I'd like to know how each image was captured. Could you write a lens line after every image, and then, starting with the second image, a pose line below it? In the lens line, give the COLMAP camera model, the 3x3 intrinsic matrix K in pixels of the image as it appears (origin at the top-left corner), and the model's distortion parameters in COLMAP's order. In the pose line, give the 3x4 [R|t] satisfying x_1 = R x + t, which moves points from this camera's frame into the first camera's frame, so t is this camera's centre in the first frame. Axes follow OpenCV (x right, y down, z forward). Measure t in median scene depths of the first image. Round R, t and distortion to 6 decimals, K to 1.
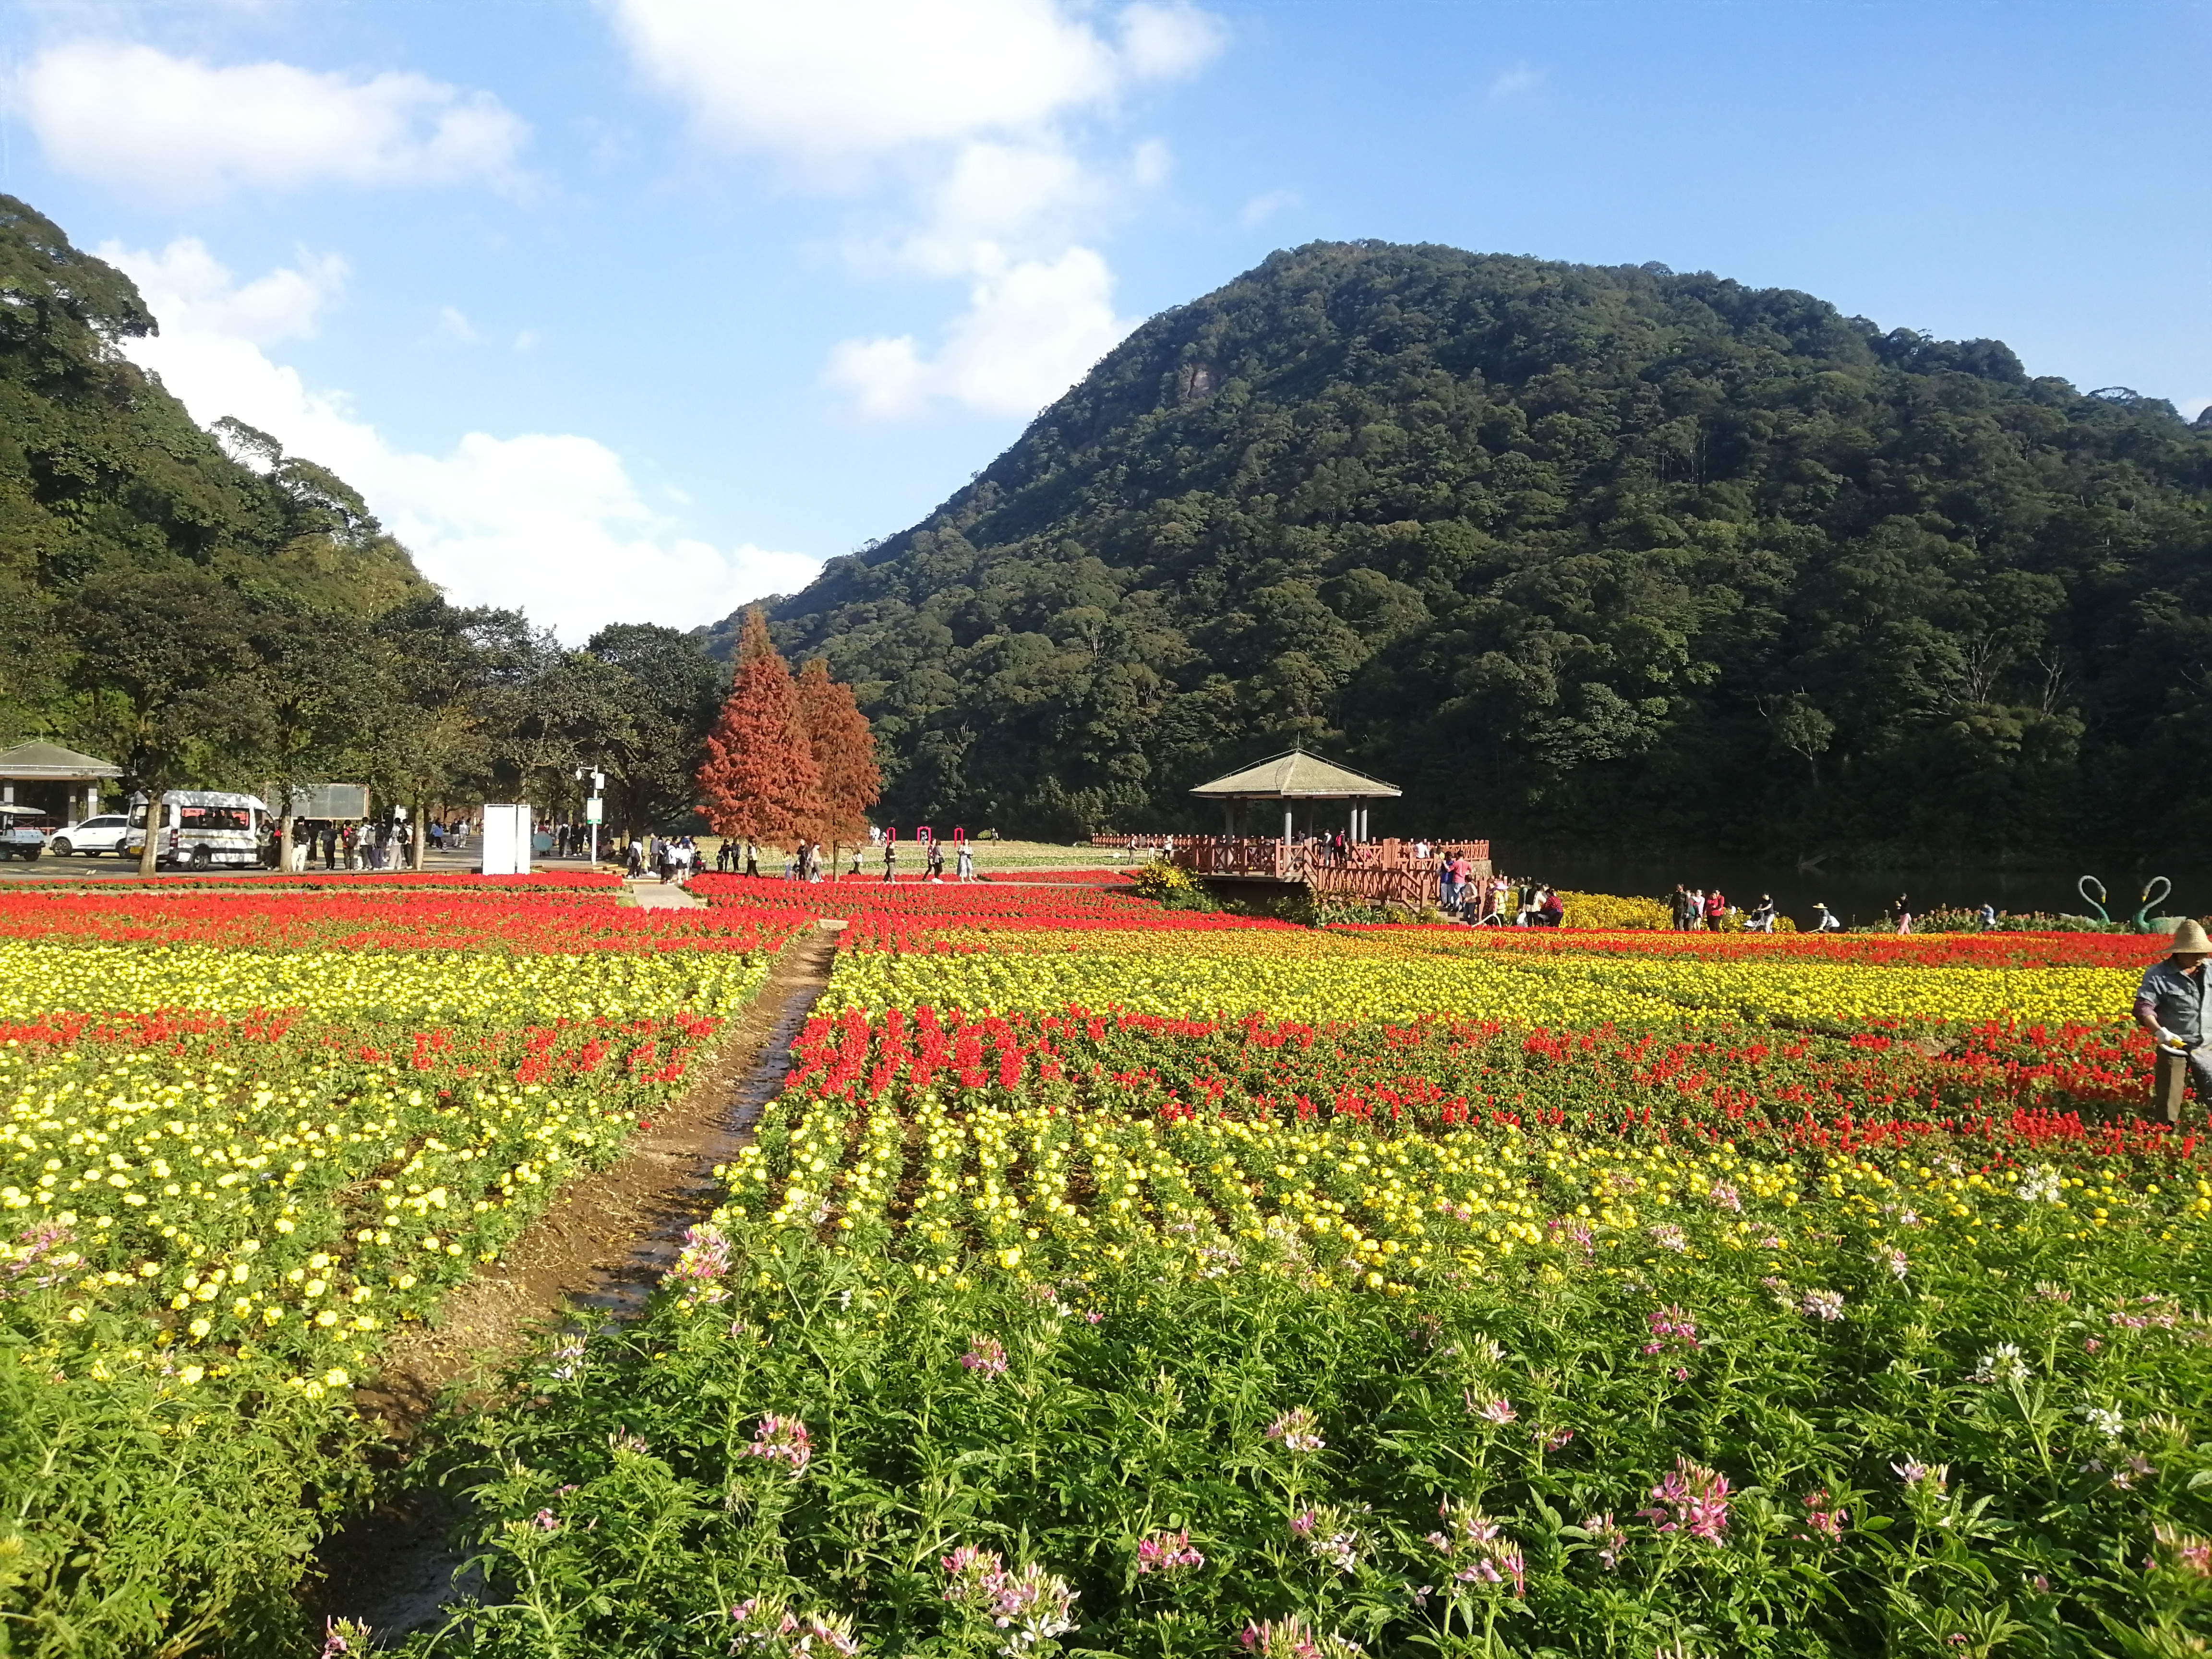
lens RADIAL K [[1714.0, 0, 1103.5], [0, 1714.0, 840.0], [0, 0, 1]] dist [-0.026928, 0.021431]
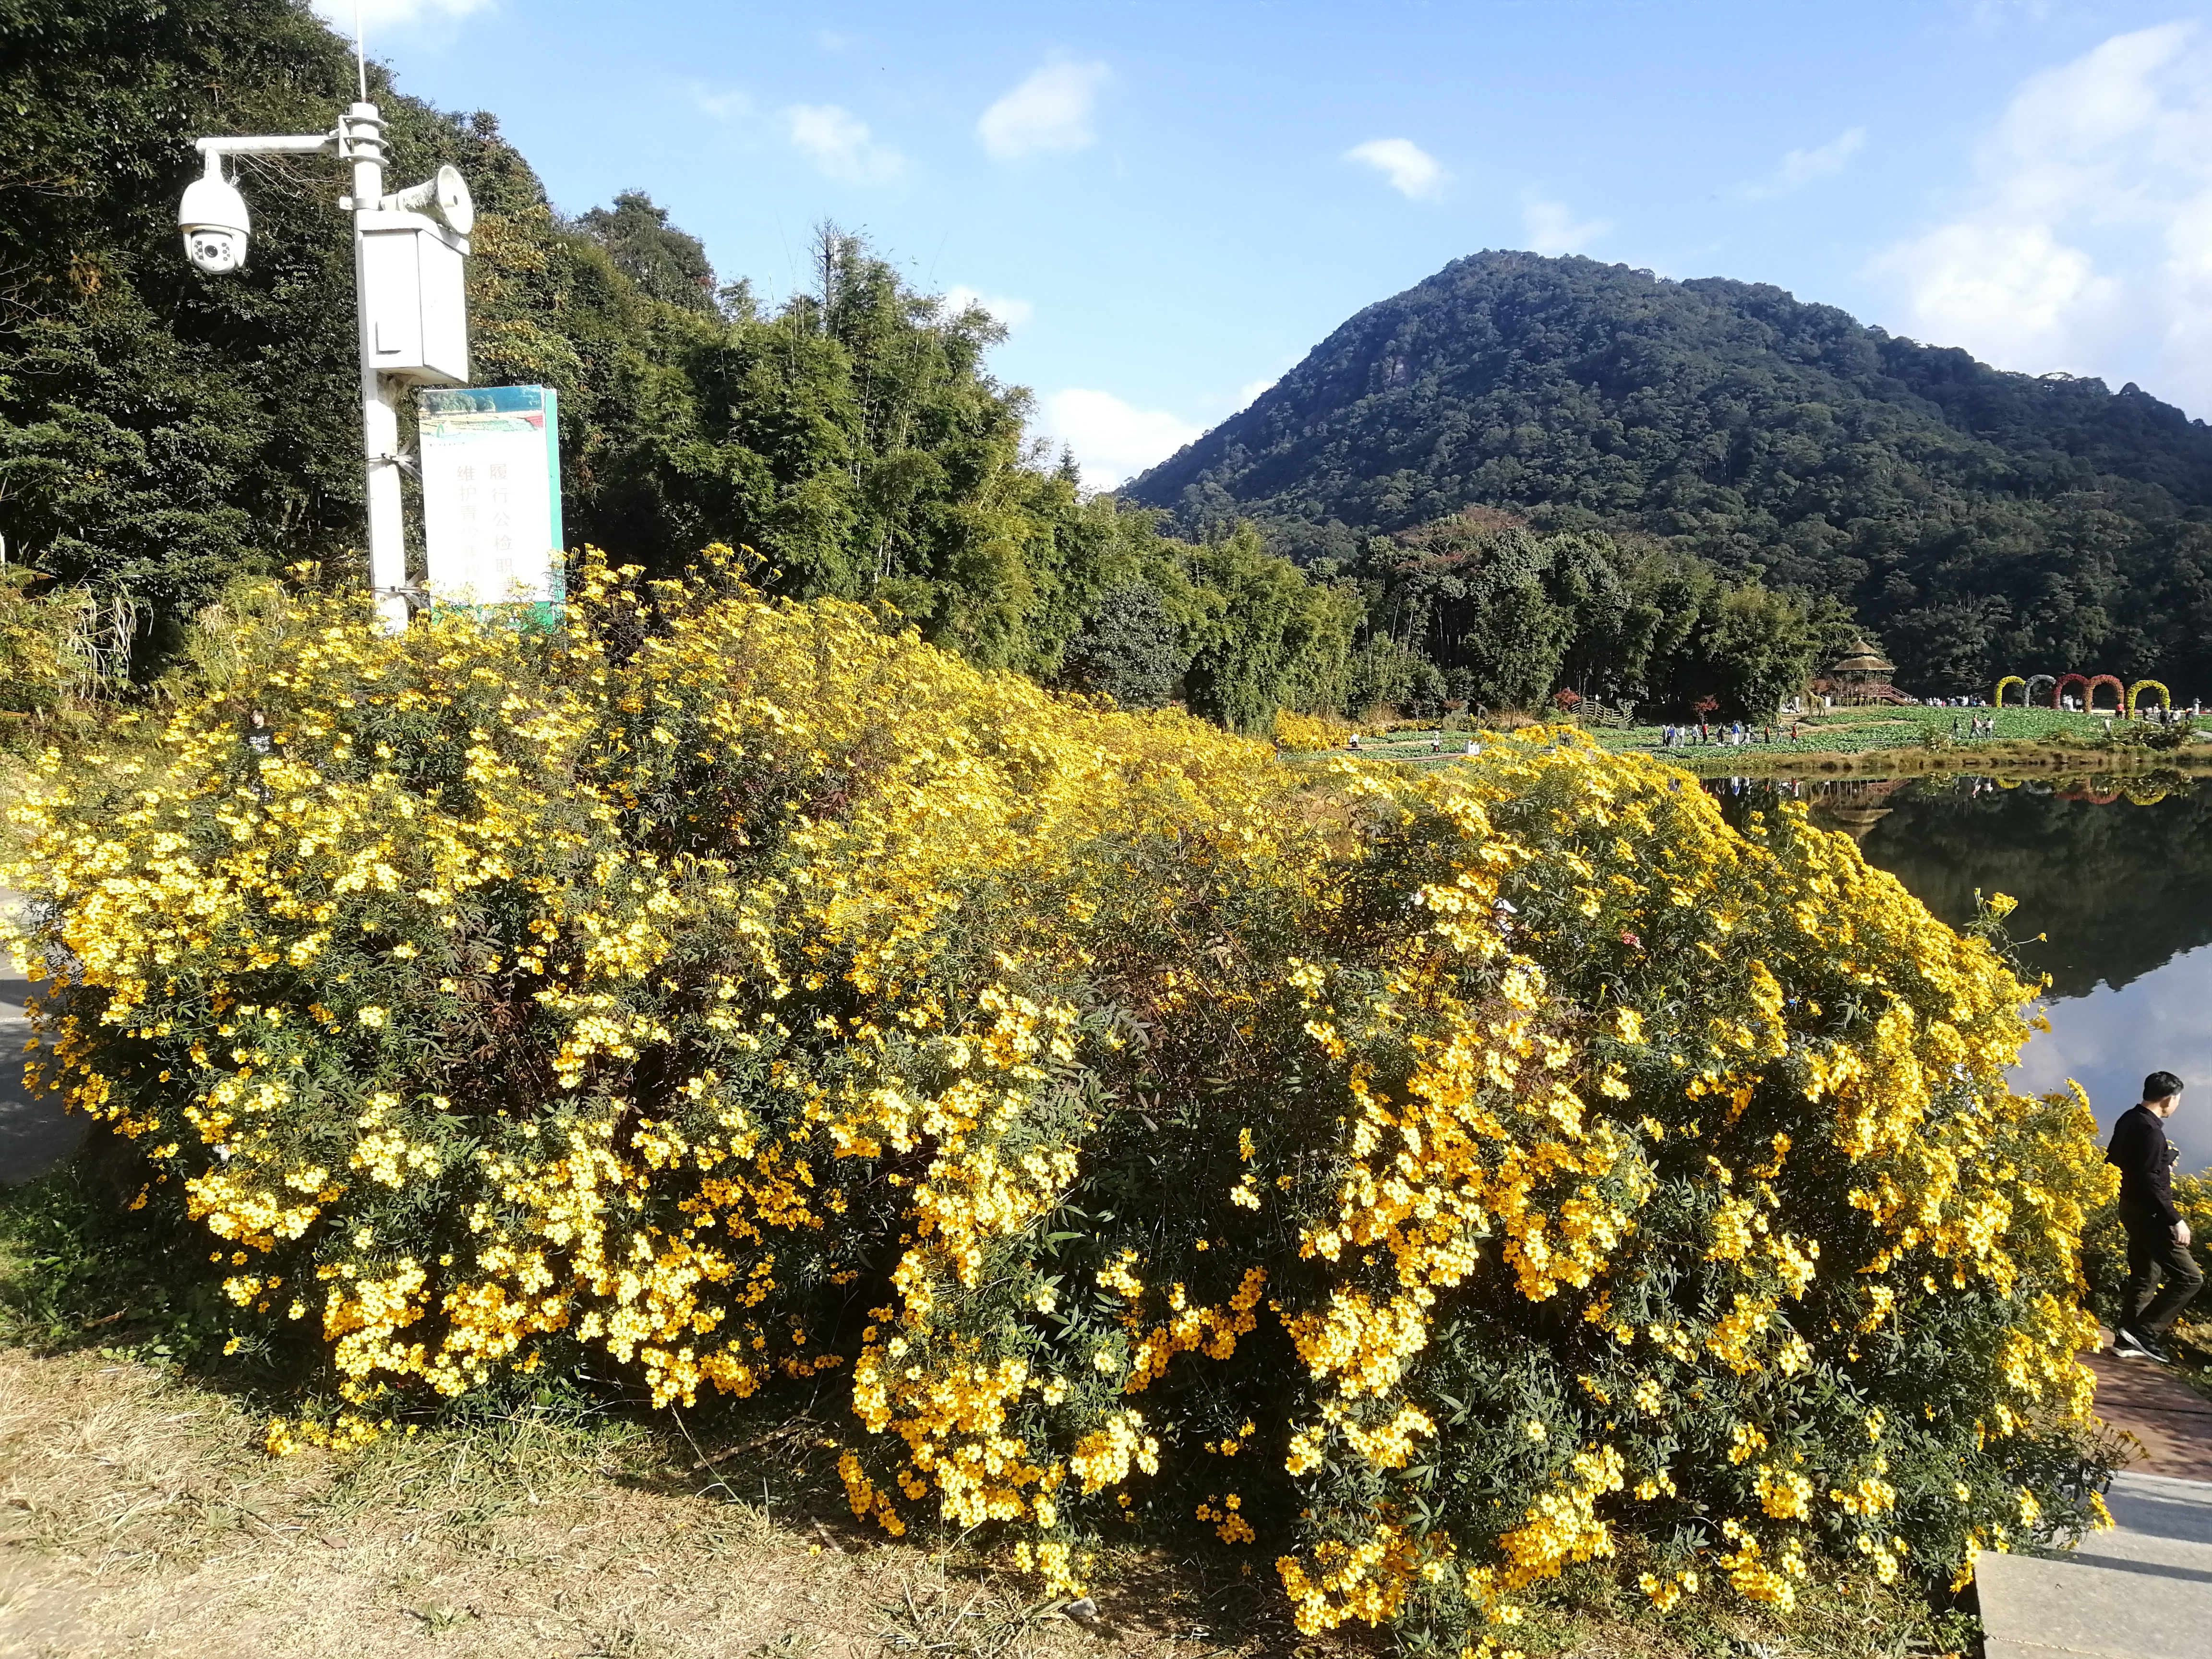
lens RADIAL K [[1714.0, 0, 1107.2], [0, 1714.0, 816.5], [0, 0, 1]] dist [-0.026928, 0.021431]
pose [[0.995427, -0.014277, -0.094454, -0.067478], [0.019716, 0.998185, 0.056902, 0.007147], [0.093470, -0.058504, 0.993902, -0.524786]]
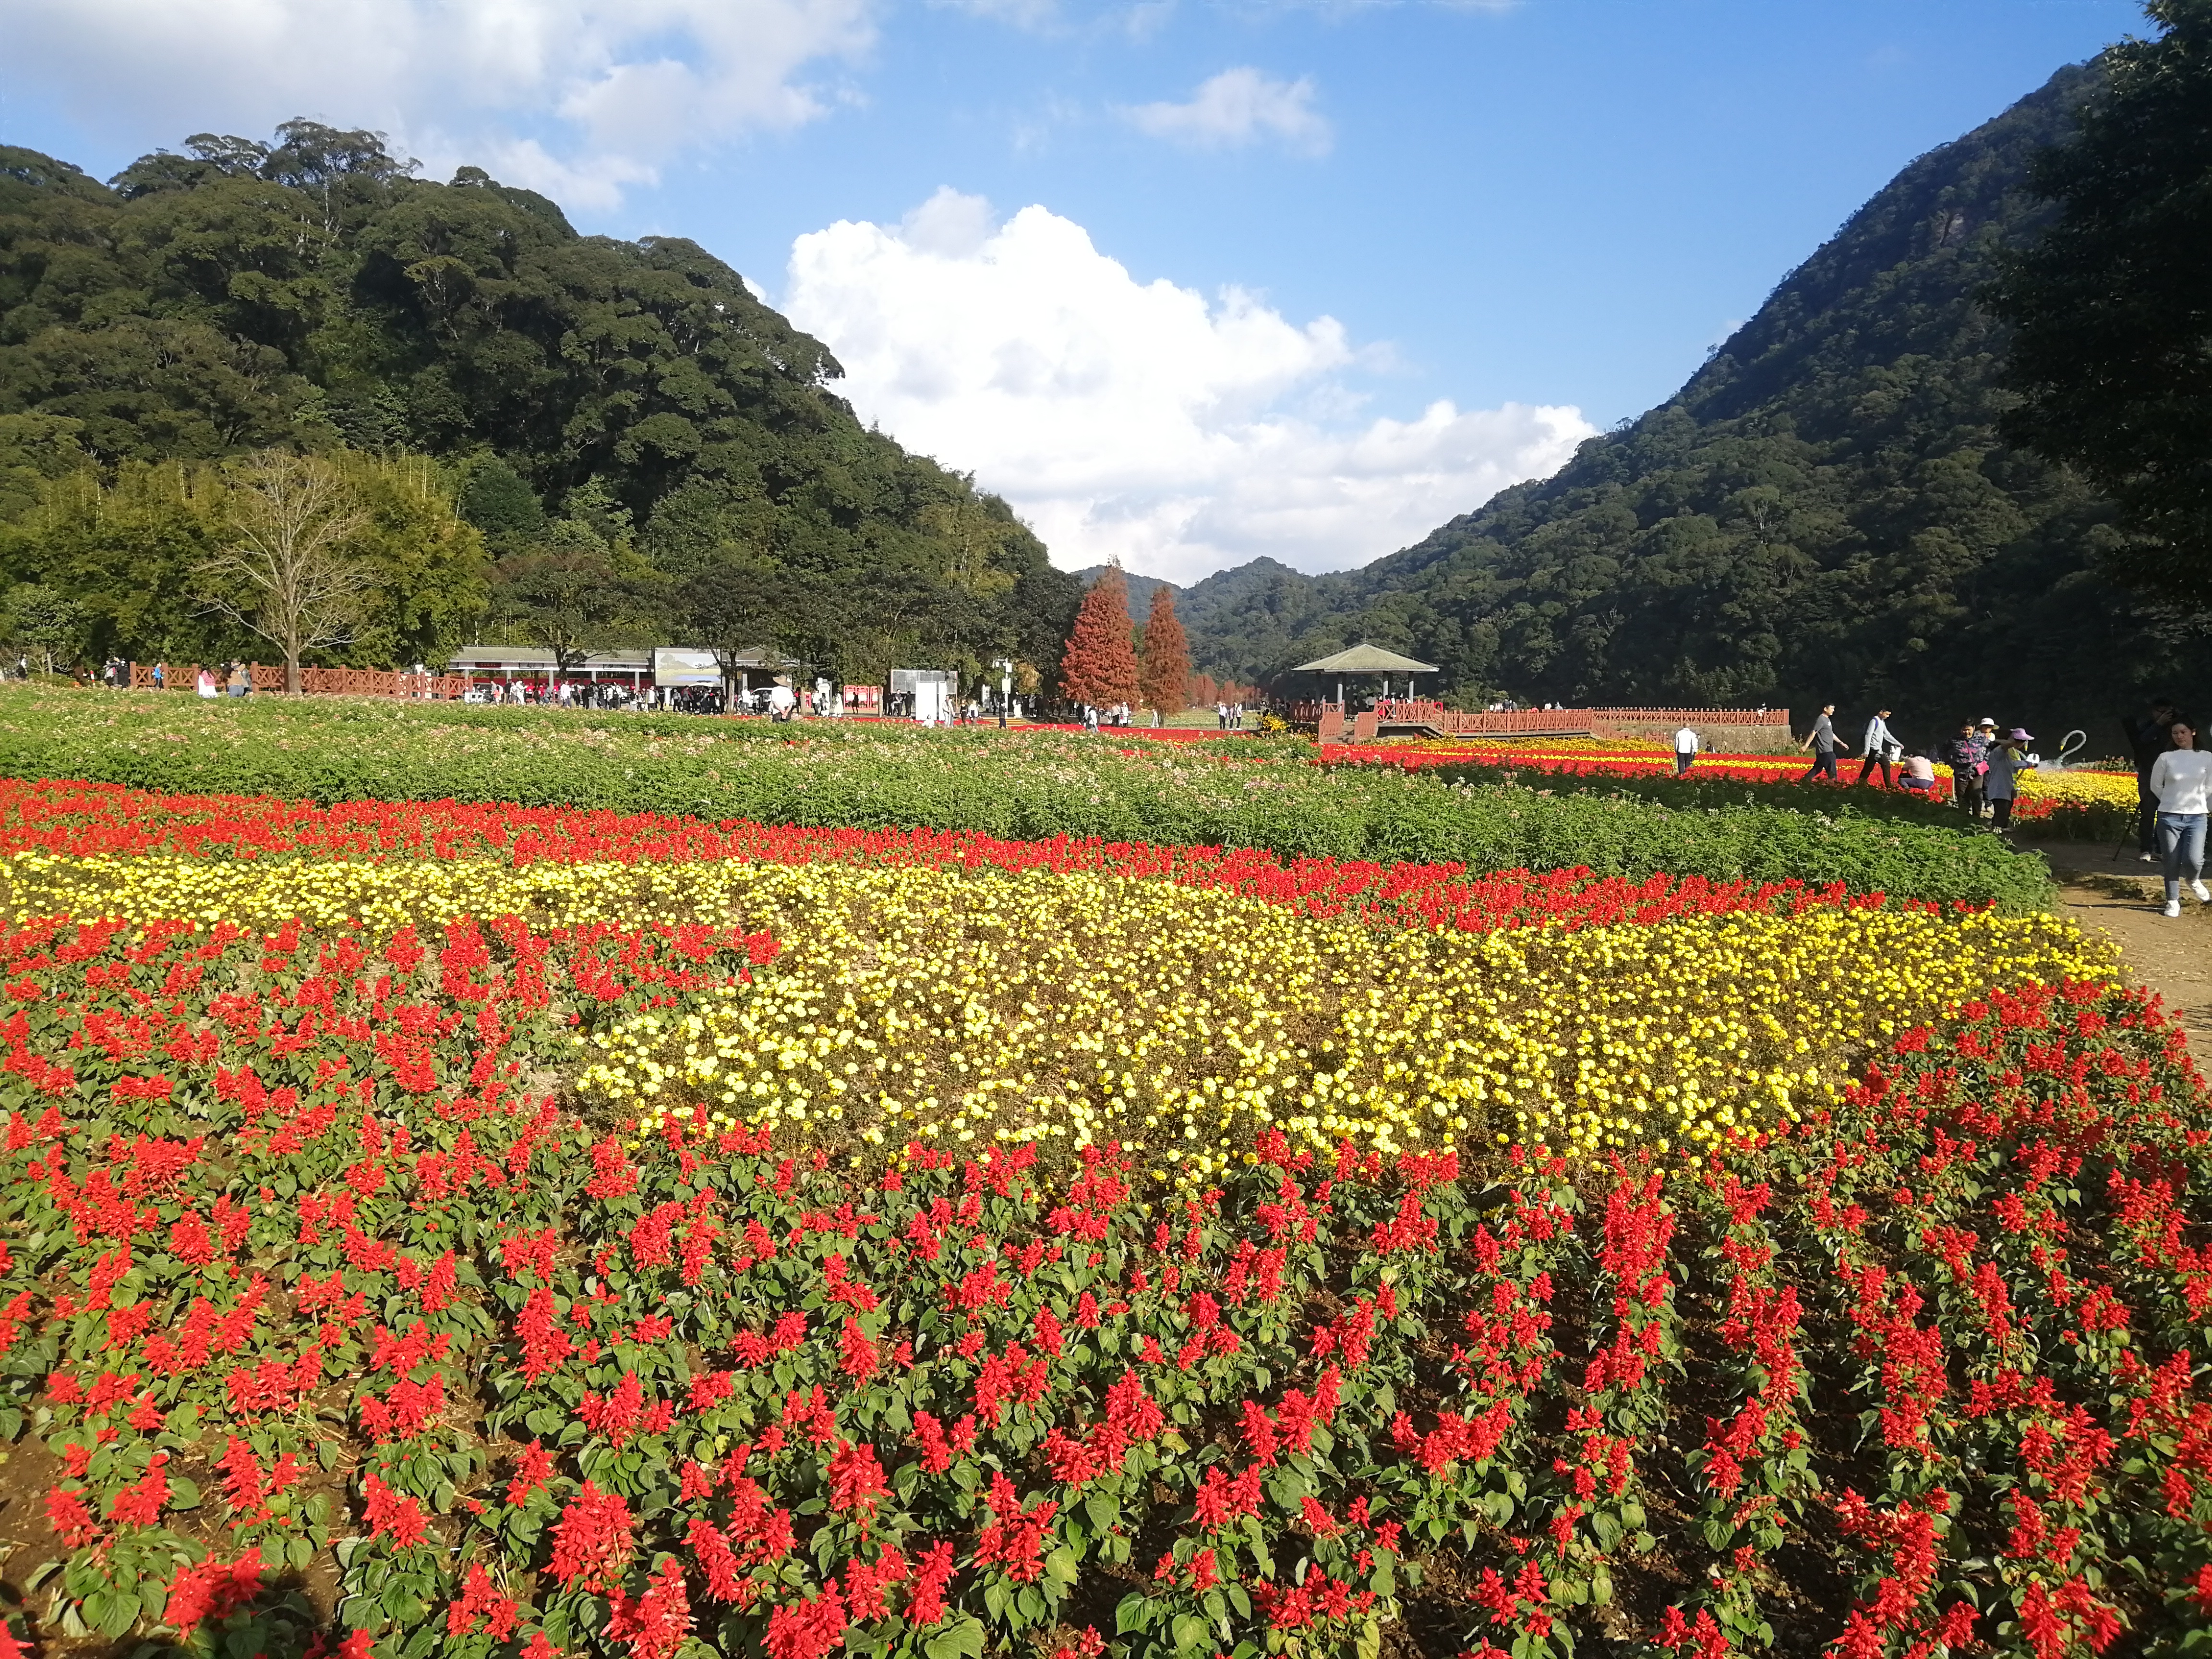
lens RADIAL K [[1714.0, 0, 1111.8], [0, 1714.0, 828.0], [0, 0, 1]] dist [-0.026928, 0.021431]
pose [[0.898264, 0.030046, -0.438428, 0.078695], [-0.003013, 0.998058, 0.062223, 0.002531], [0.439446, -0.054572, 0.896610, -0.066716]]
